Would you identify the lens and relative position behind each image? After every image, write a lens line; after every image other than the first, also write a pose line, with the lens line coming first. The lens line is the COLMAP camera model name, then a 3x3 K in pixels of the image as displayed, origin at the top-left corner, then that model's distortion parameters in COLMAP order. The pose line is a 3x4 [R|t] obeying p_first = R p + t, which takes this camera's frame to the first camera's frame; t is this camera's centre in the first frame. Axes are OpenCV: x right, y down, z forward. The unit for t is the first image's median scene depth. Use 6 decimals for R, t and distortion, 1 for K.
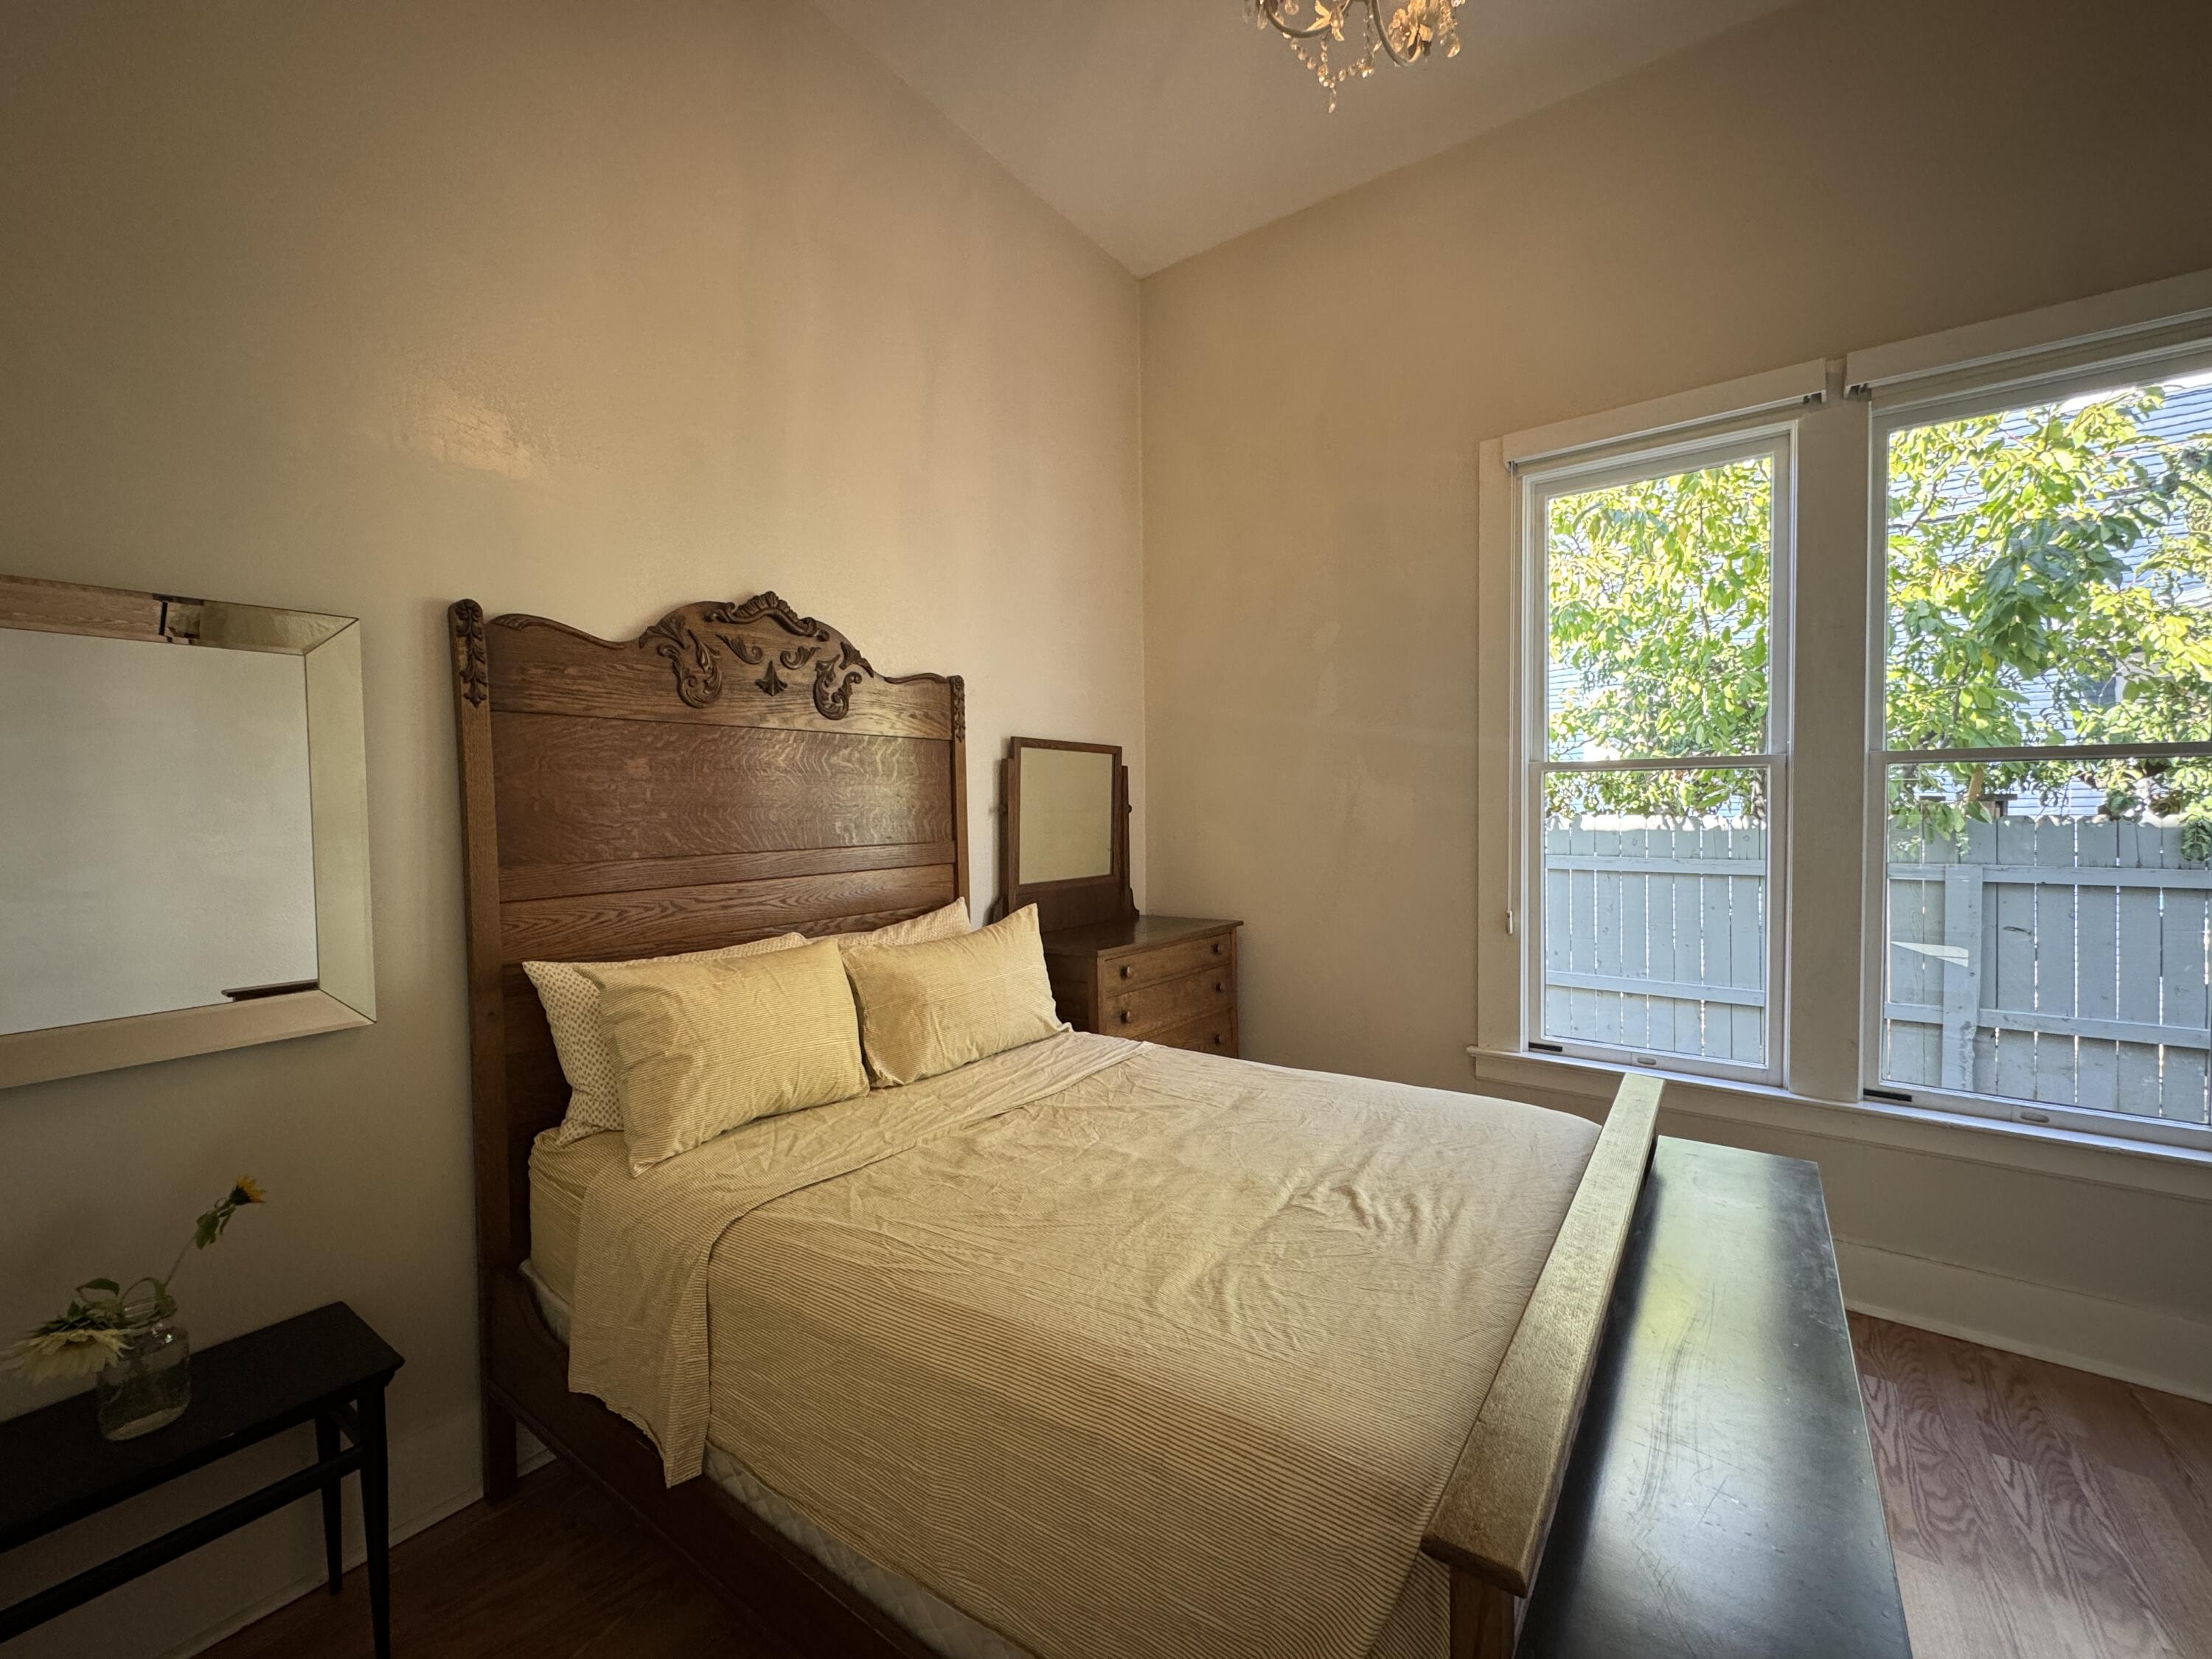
lens RADIAL K [[880.9, 0, 1105.0], [0, 880.9, 828.8], [0, 0, 1]] dist [-0.001474, 0.000252]
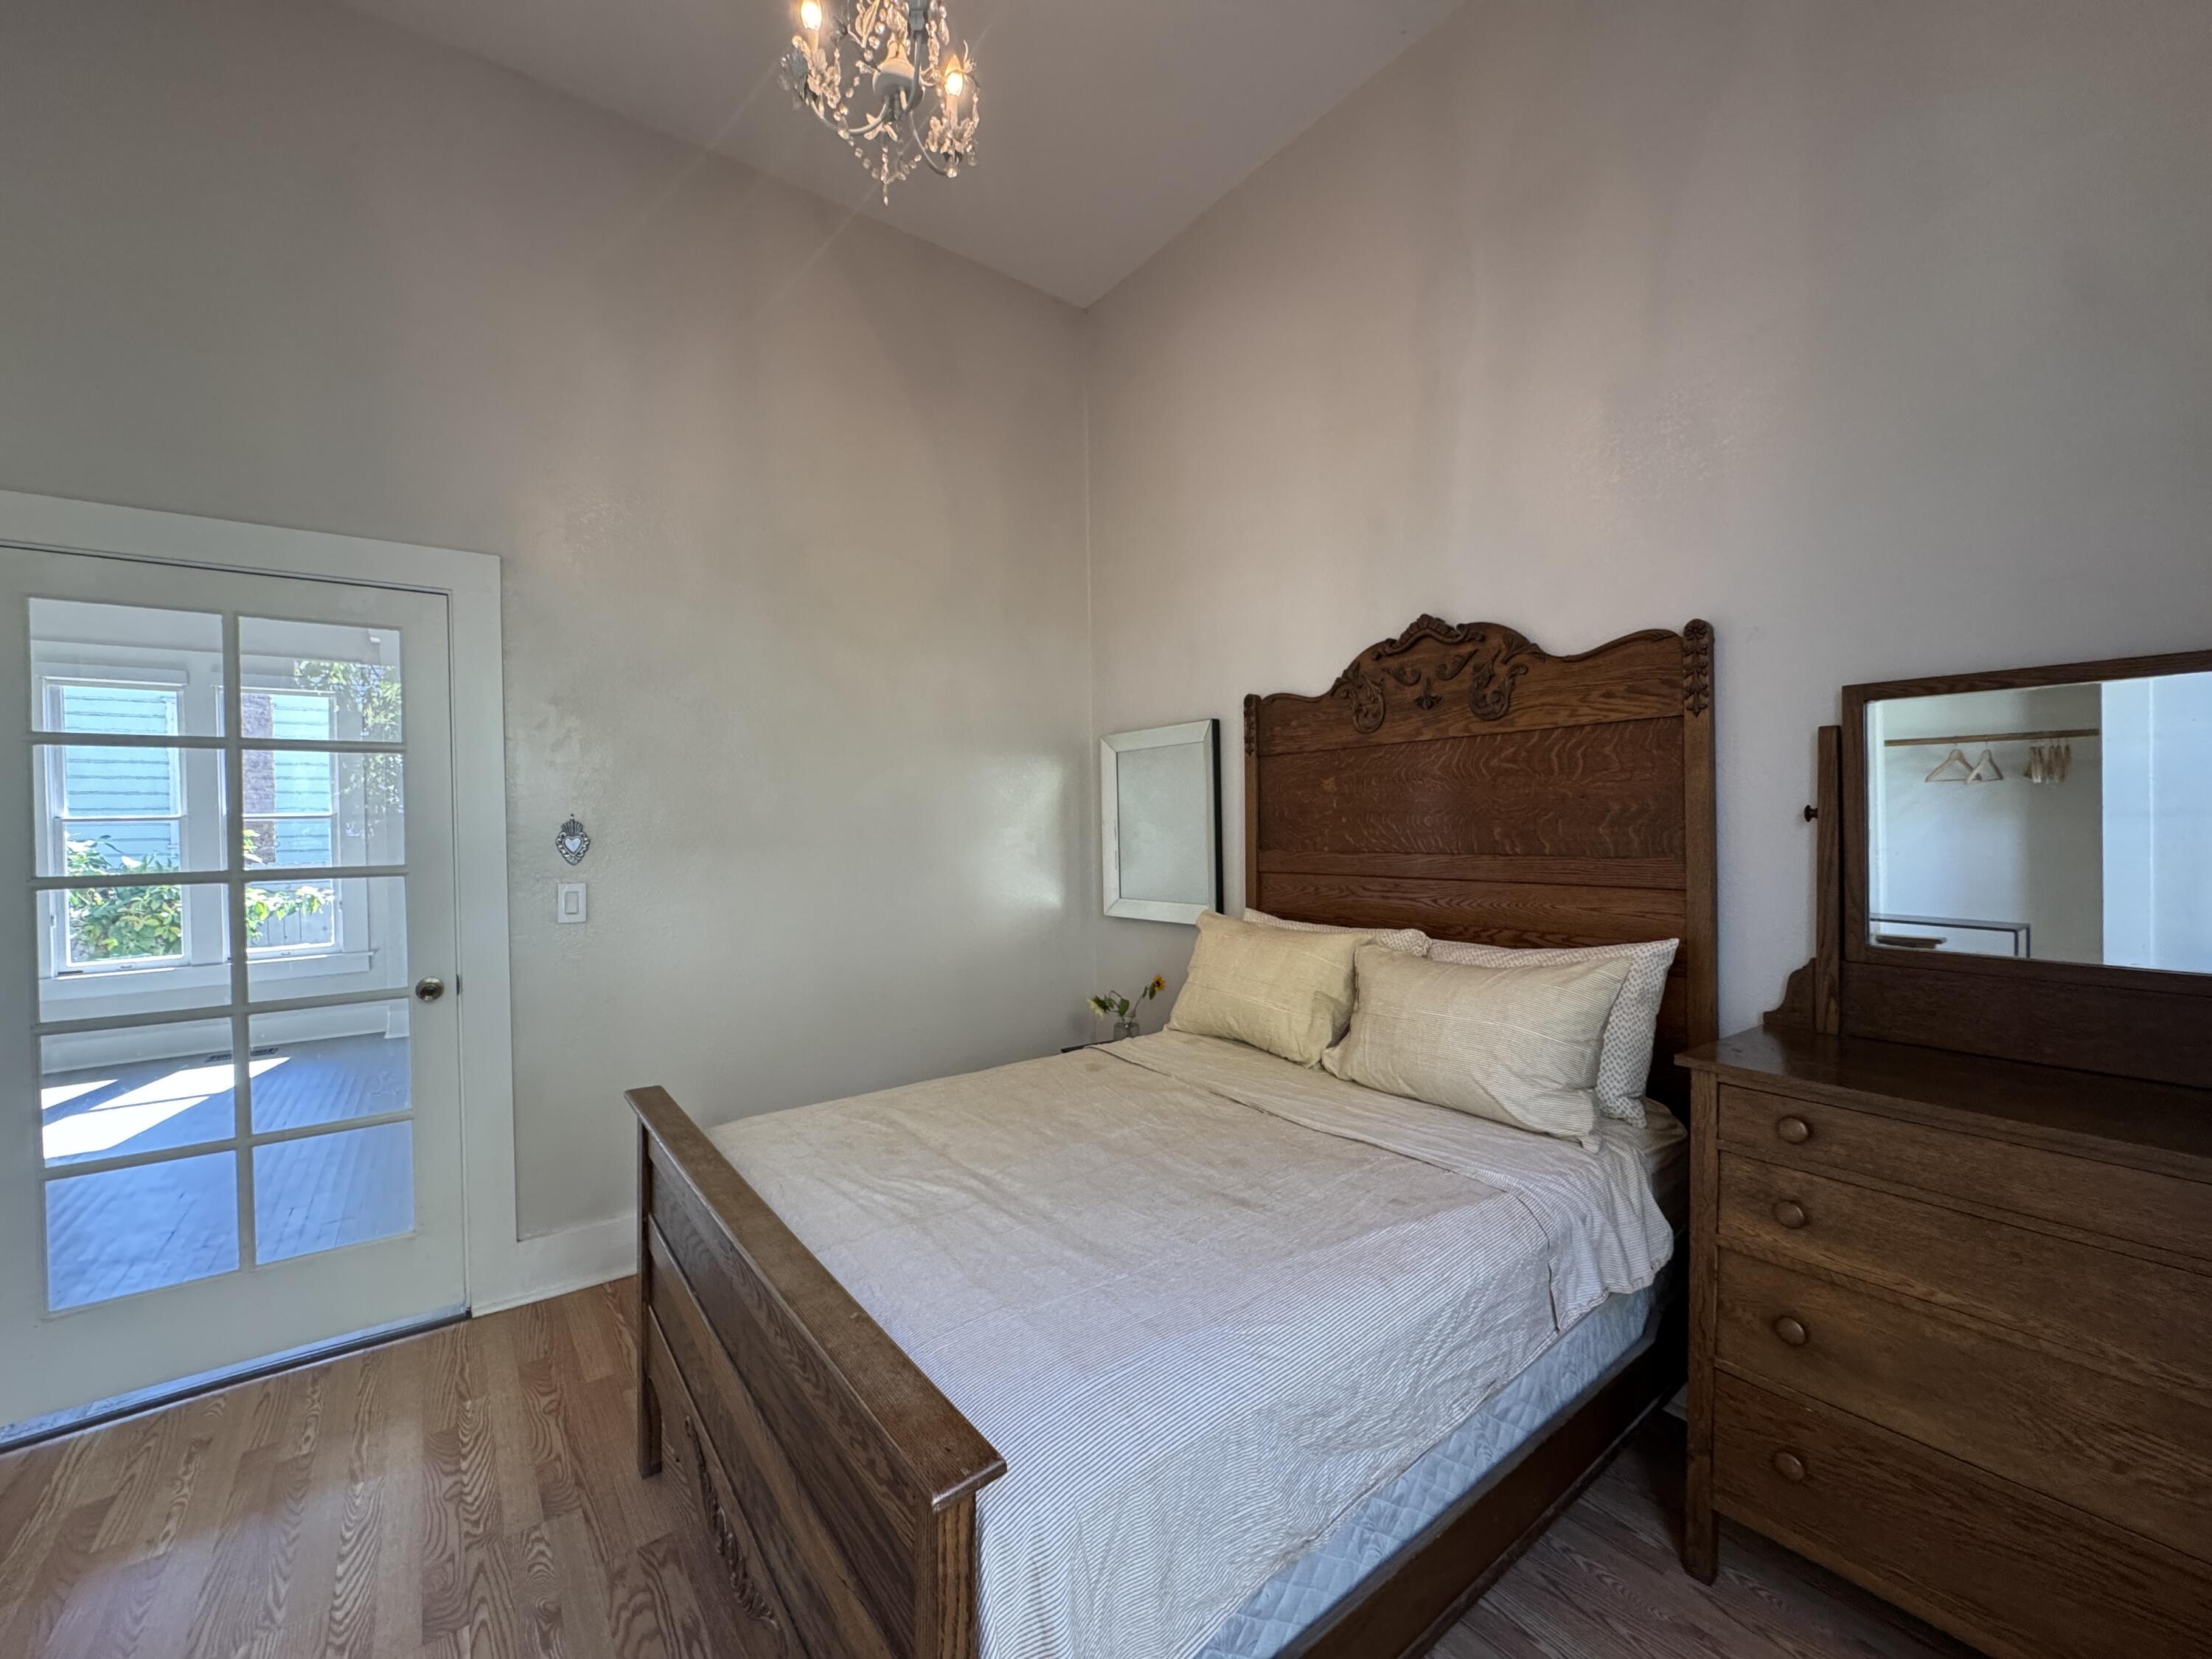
lens RADIAL K [[880.9, 0, 1094.5], [0, 880.9, 826.6], [0, 0, 1]] dist [-0.001474, 0.000252]
pose [[-0.285643, 0.023609, -0.958045, 0.842785], [-0.005172, 0.999644, 0.026176, -0.036785], [0.958322, 0.012432, -0.285420, 0.993649]]
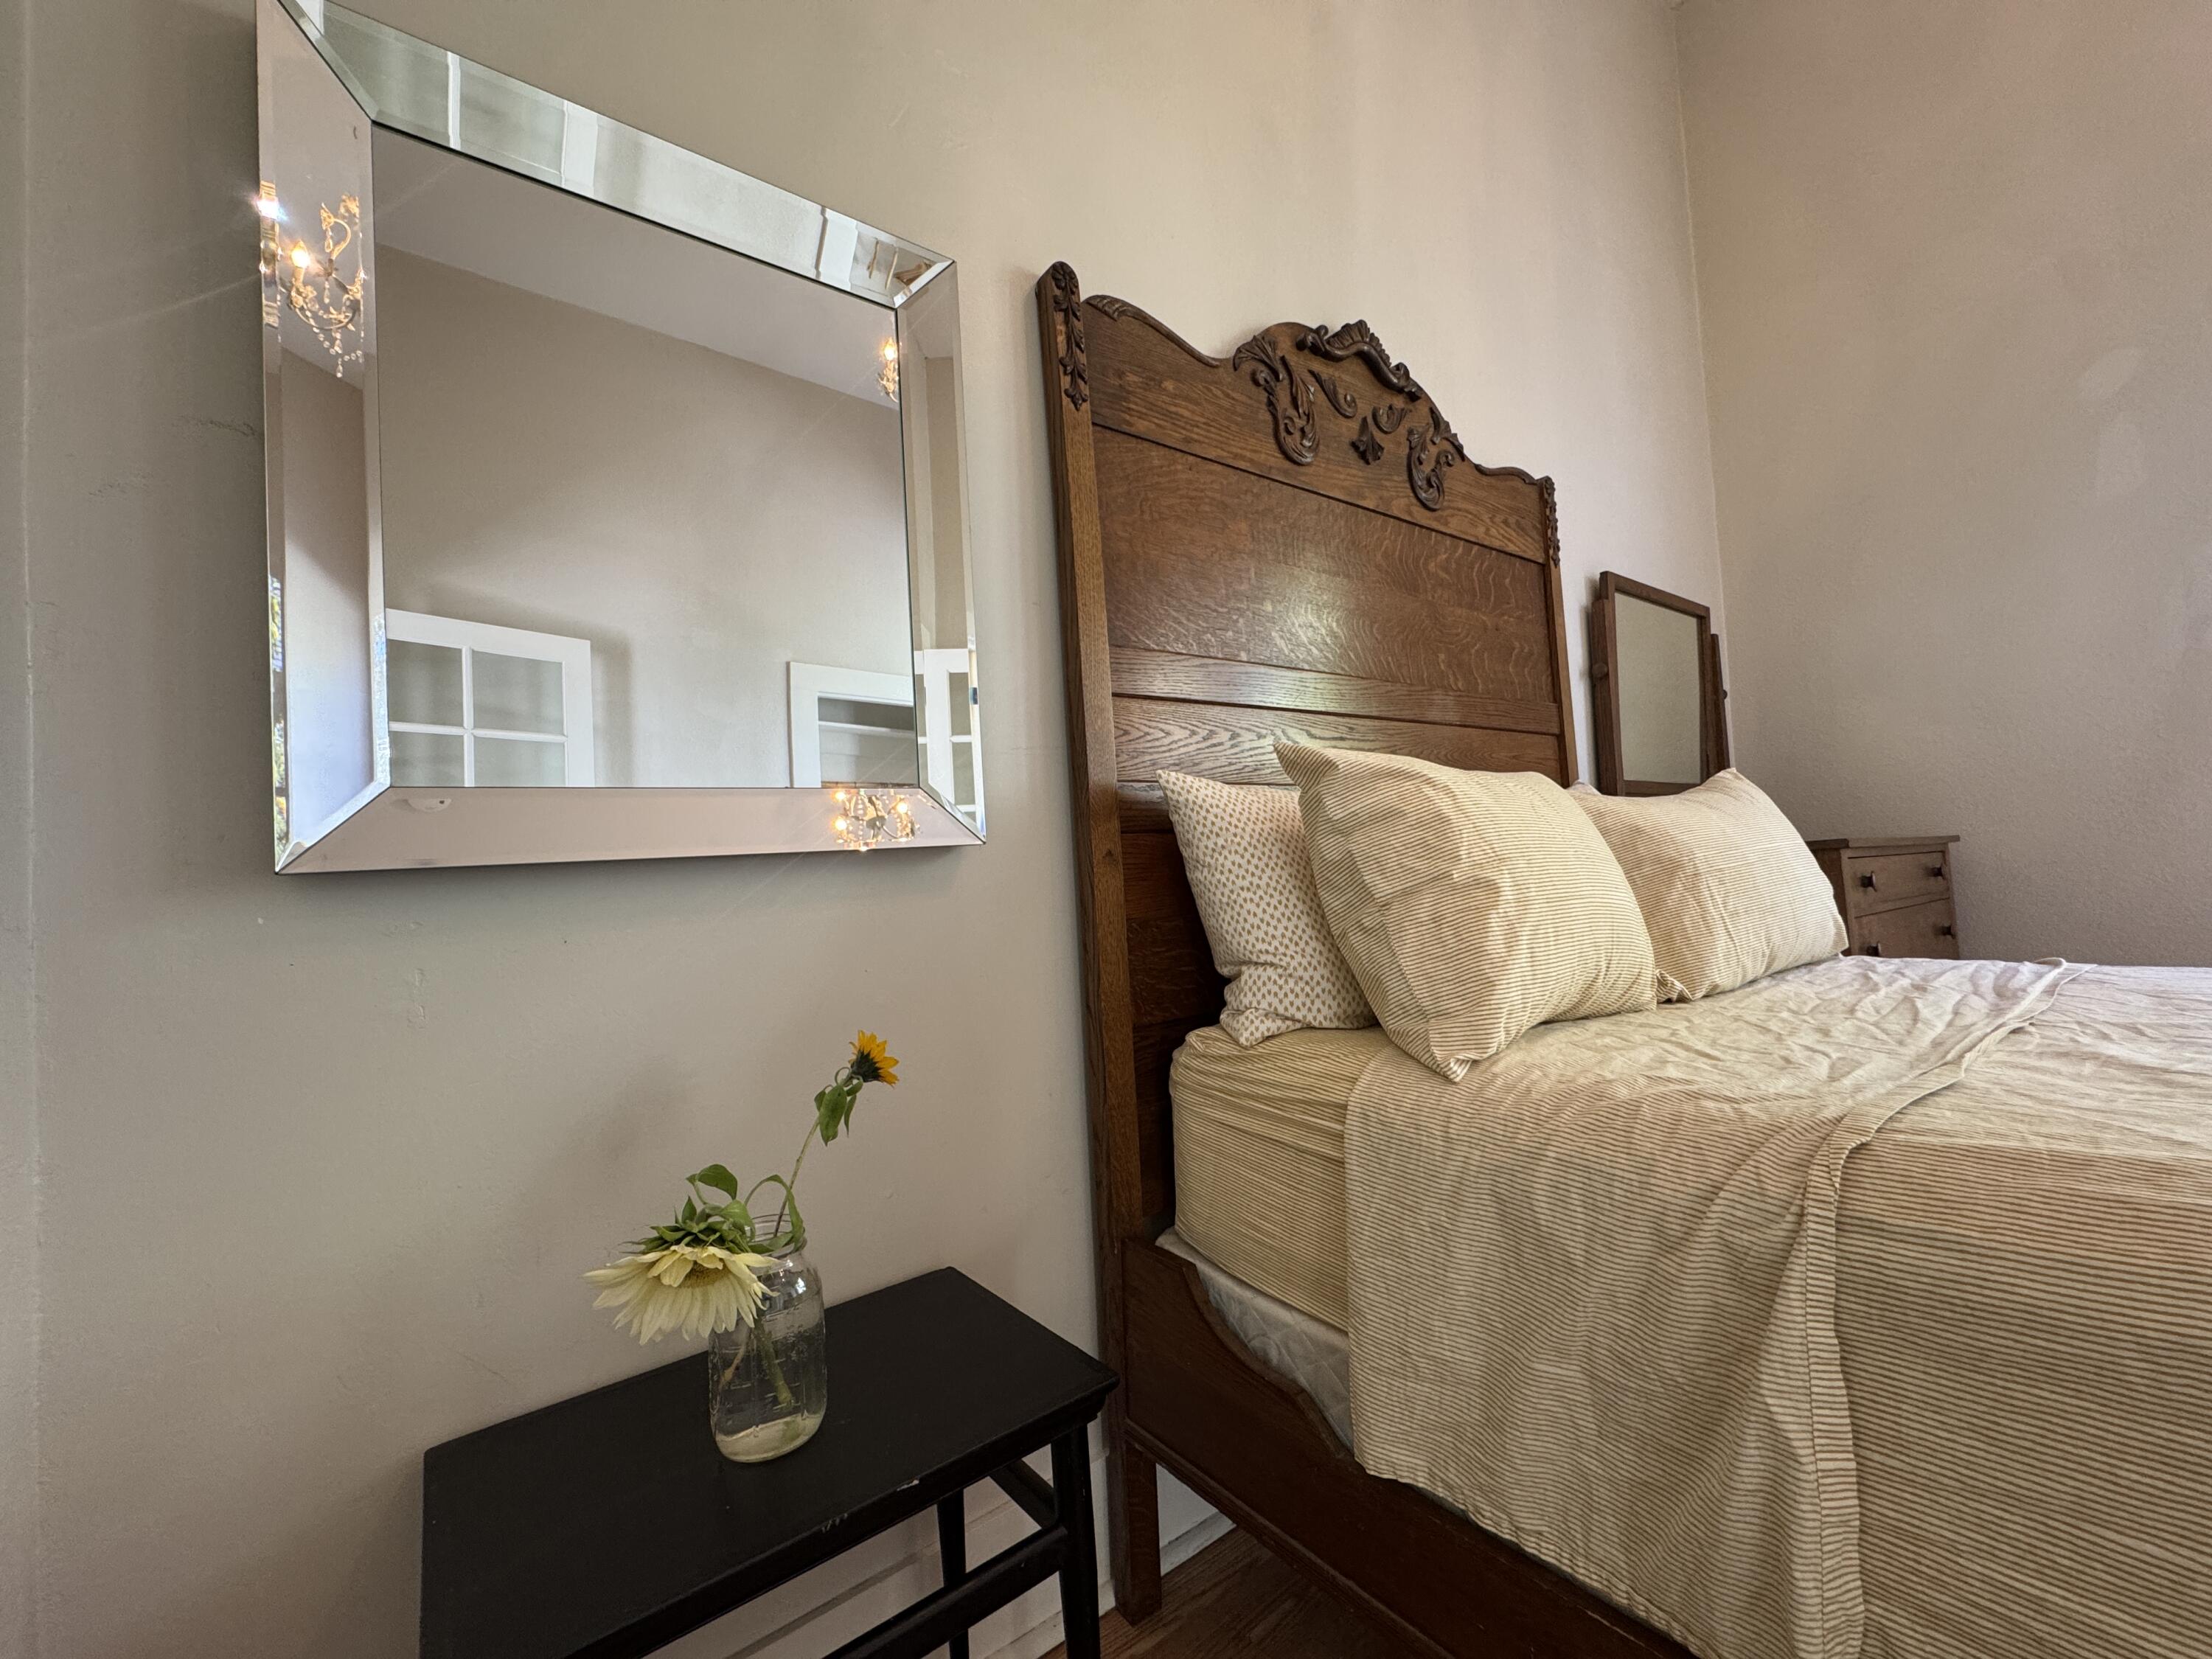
lens RADIAL K [[880.9, 0, 1106.4], [0, 880.9, 829.1], [0, 0, 1]] dist [-0.001474, 0.000252]
pose [[0.955621, -0.046919, -0.290840, -0.418235], [0.030393, 0.997670, -0.061082, 0.193916], [0.293028, 0.049532, 0.954820, 0.296920]]
